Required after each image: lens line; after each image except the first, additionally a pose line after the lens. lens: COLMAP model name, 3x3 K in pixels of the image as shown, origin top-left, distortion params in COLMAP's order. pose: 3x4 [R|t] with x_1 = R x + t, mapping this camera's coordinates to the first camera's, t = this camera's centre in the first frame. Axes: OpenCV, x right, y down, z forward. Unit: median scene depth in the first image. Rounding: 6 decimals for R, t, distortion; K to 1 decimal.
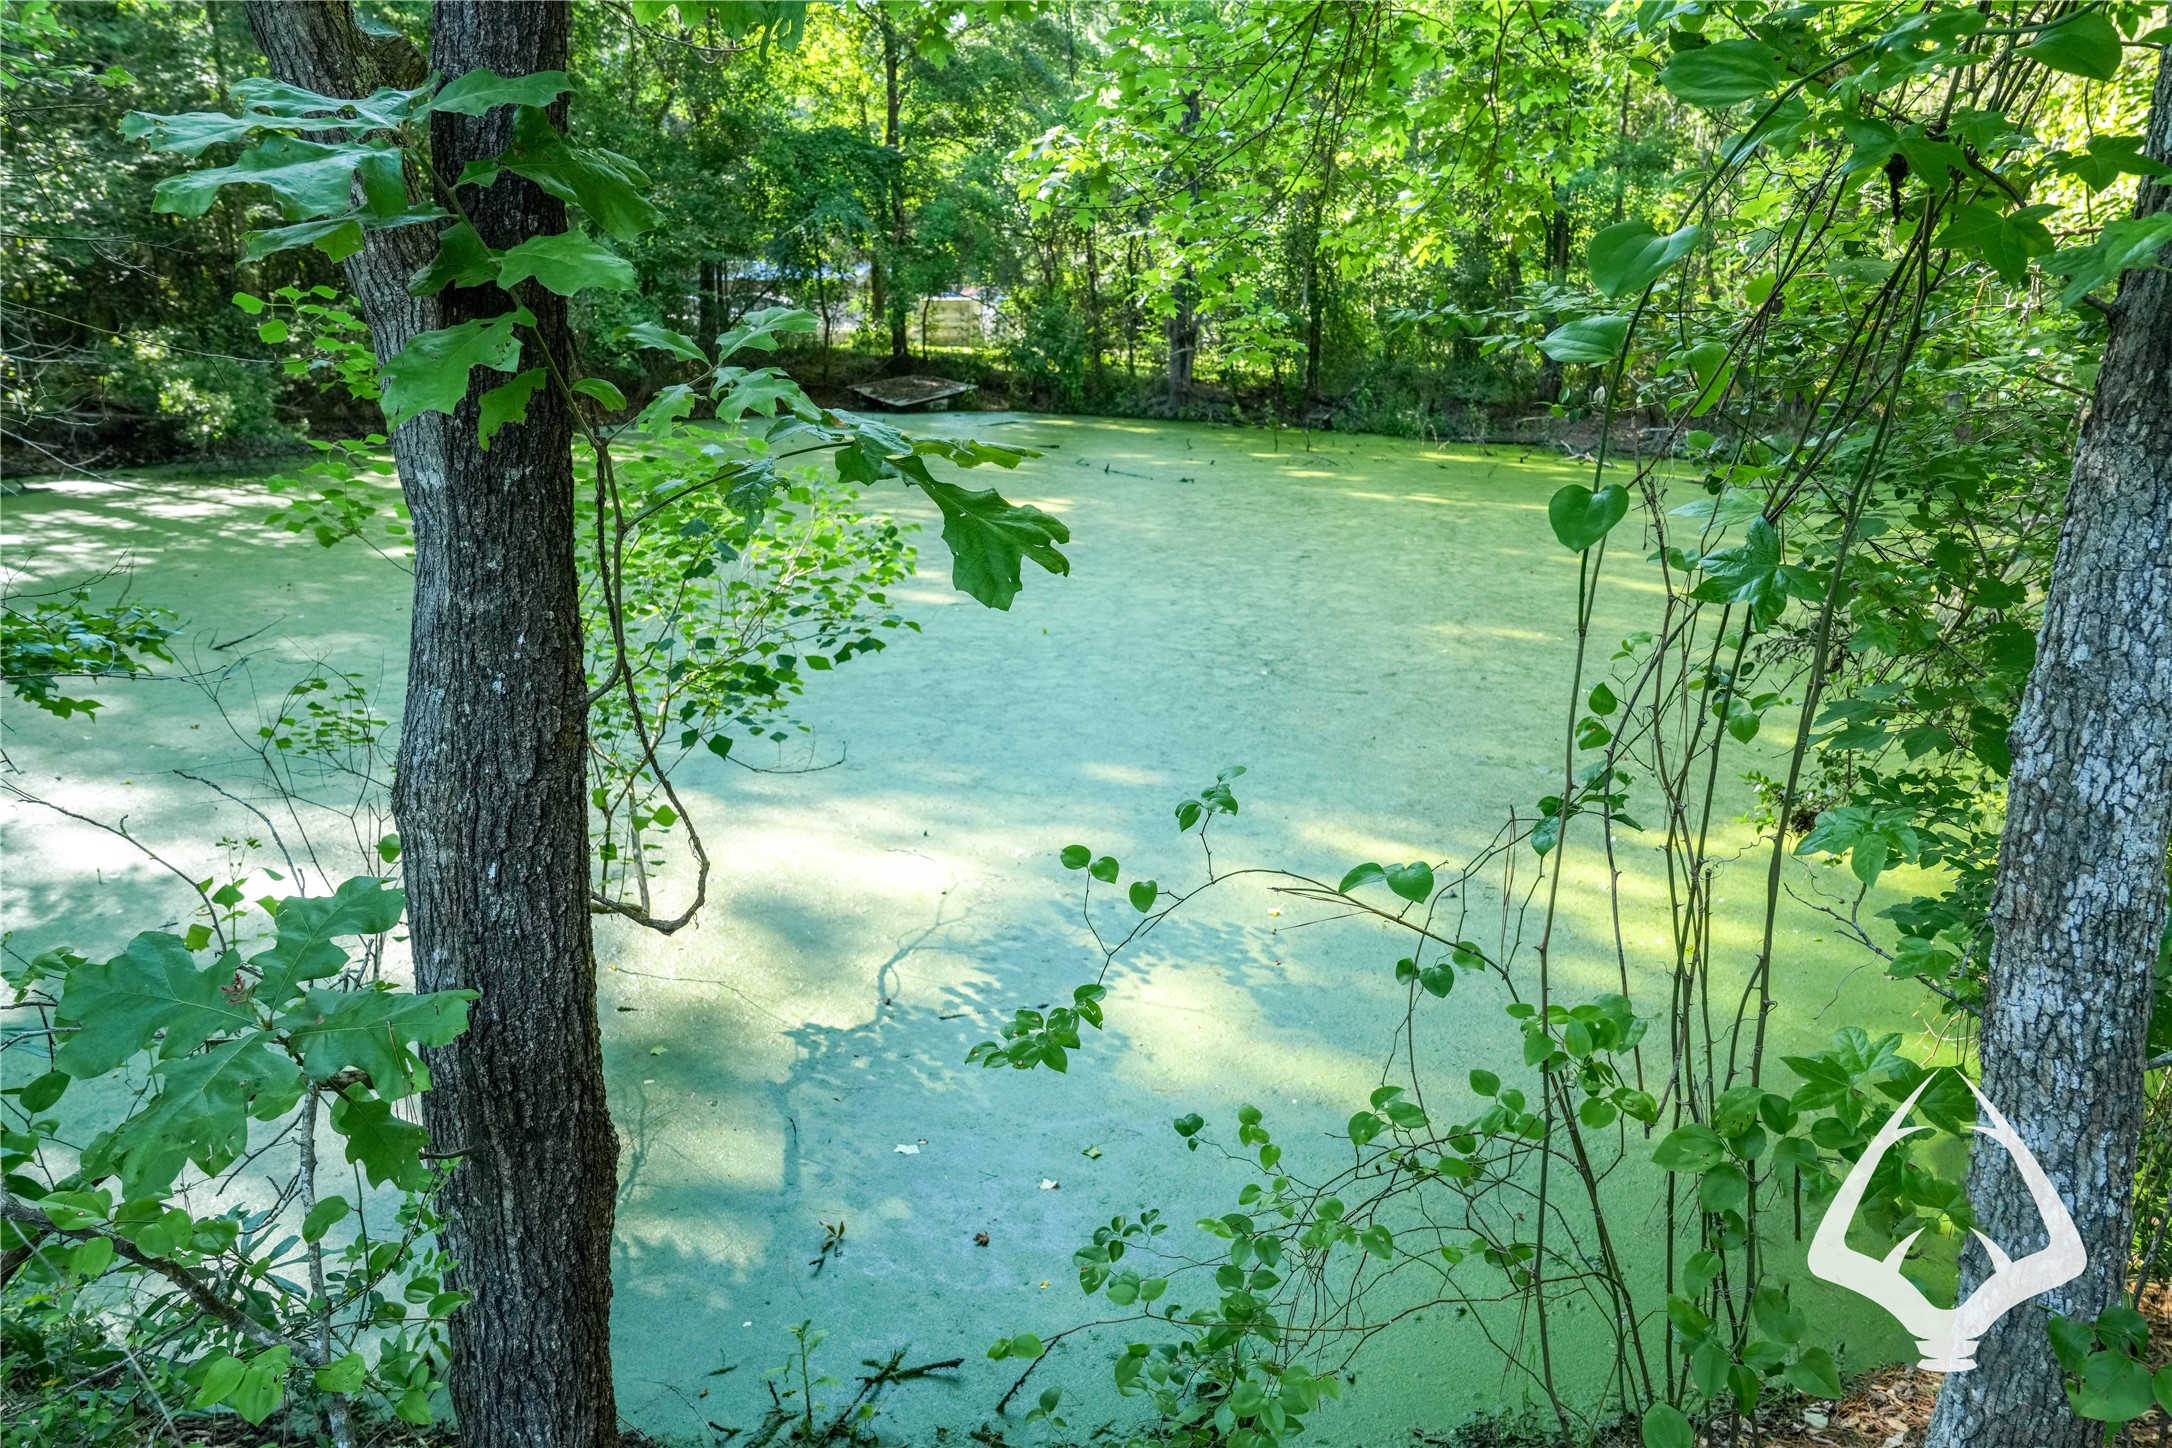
lens RADIAL K [[1481.5, 0, 1097.5], [0, 1481.5, 737.6], [0, 0, 1]] dist [-0.120526, 0.088062]
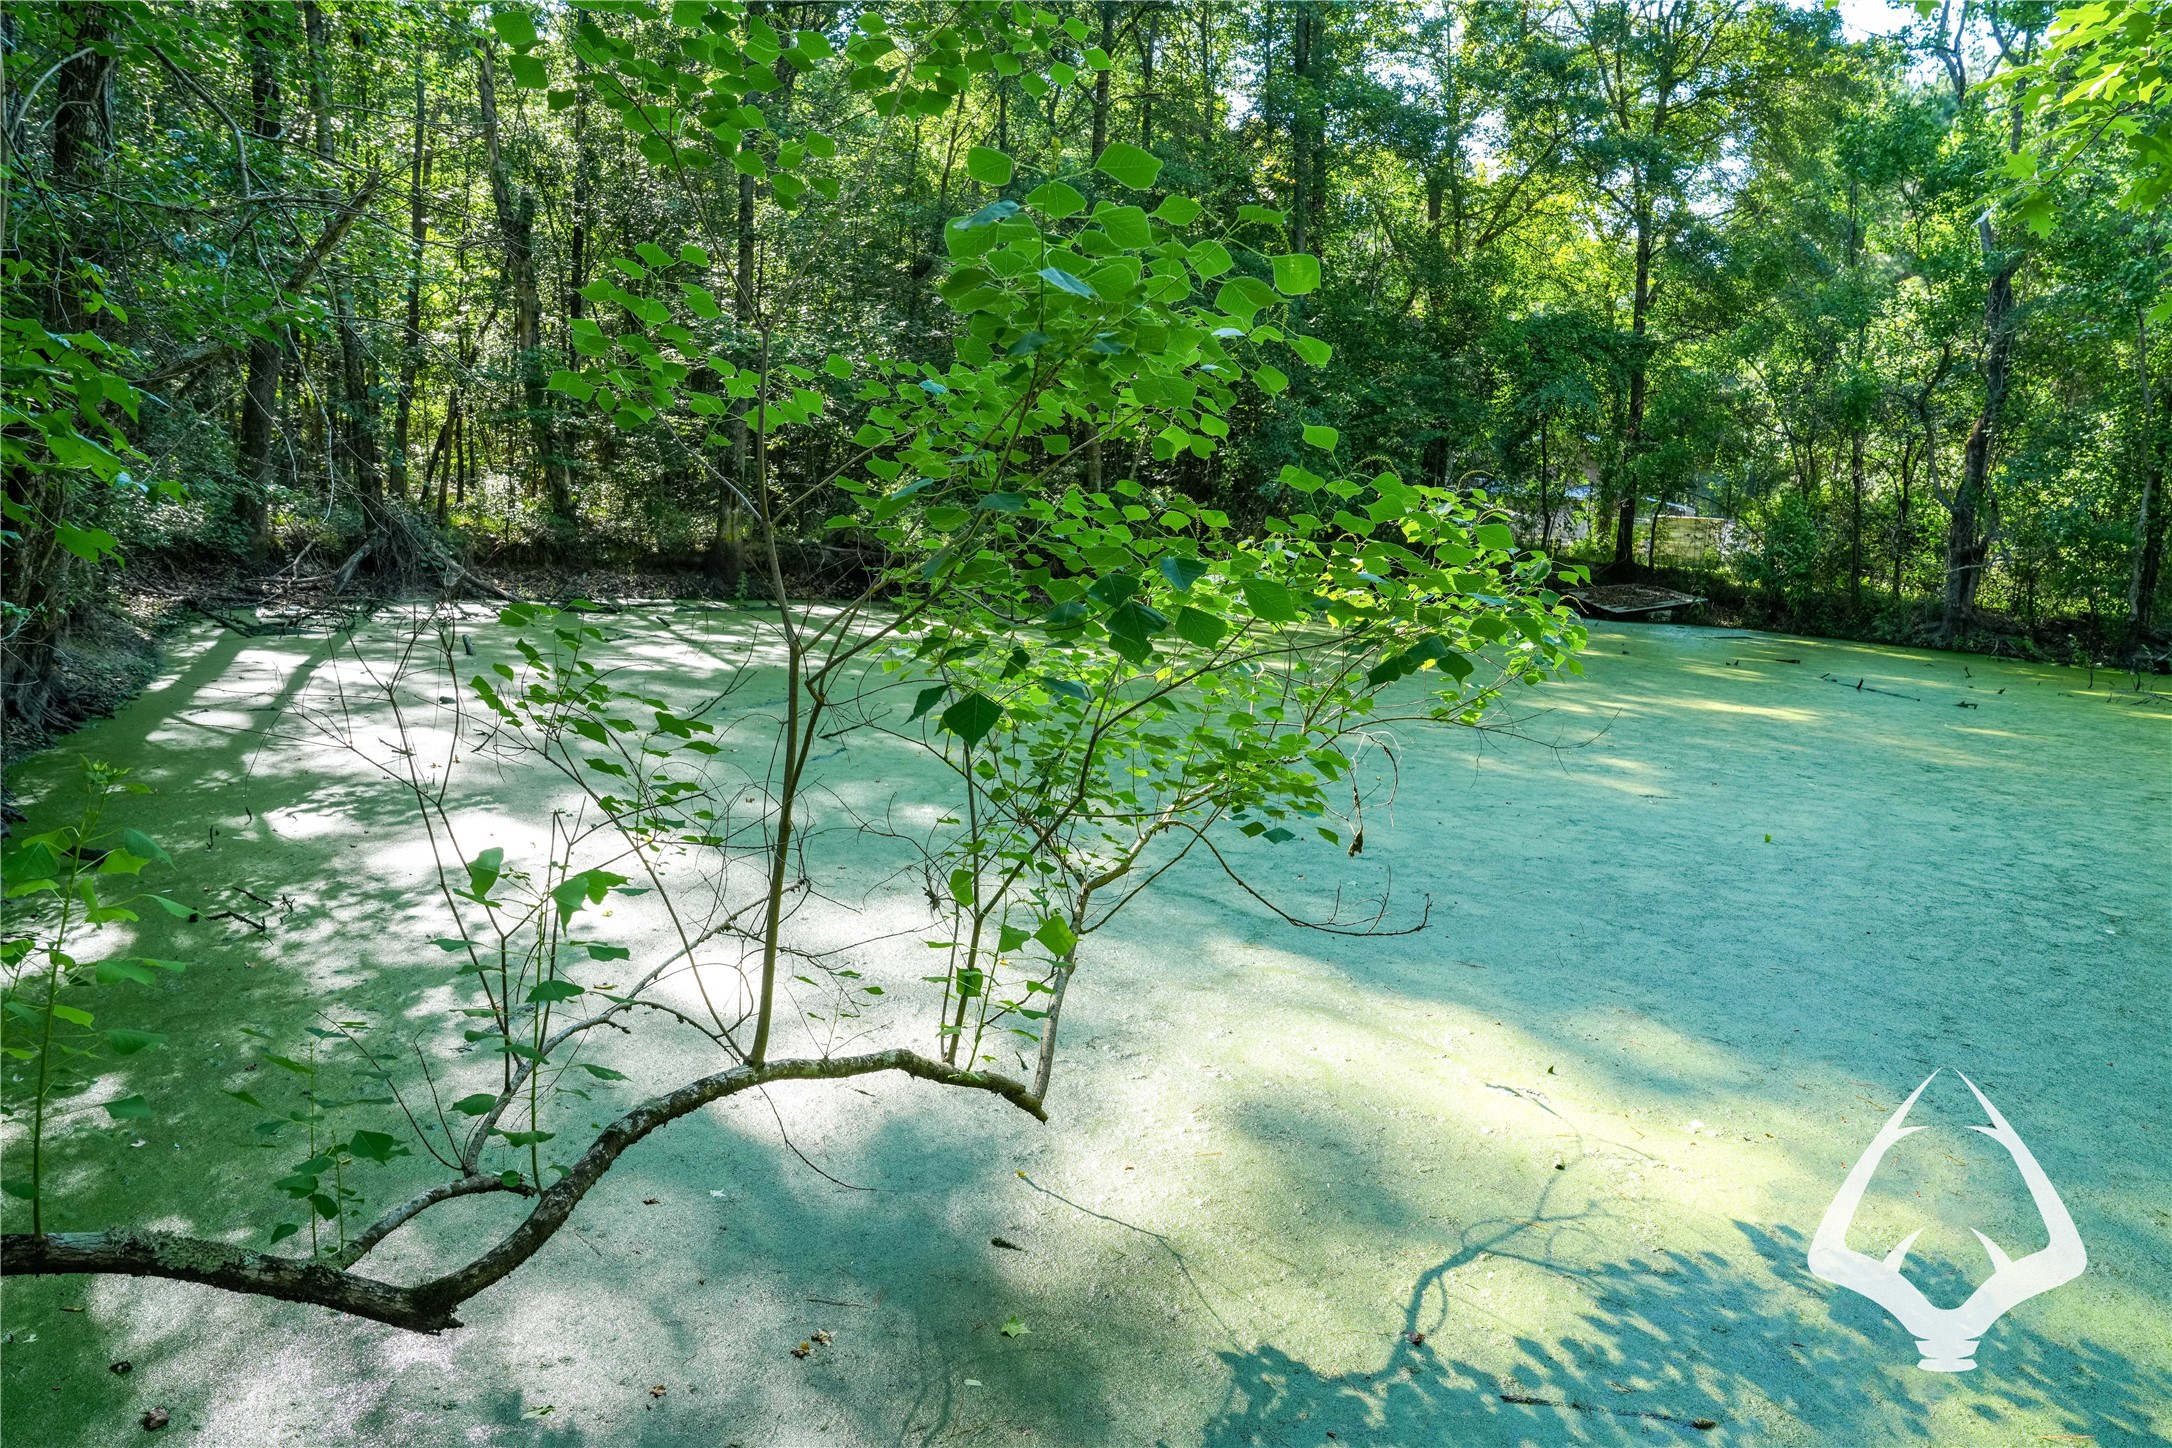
lens RADIAL K [[1481.5, 0, 1097.5], [0, 1481.5, 737.6], [0, 0, 1]] dist [-0.120526, 0.088062]
pose [[0.887165, 0.098841, -0.450742, -0.009694], [-0.166097, 0.979719, -0.112080, 0.014699], [0.430523, 0.174300, 0.885590, 0.173358]]
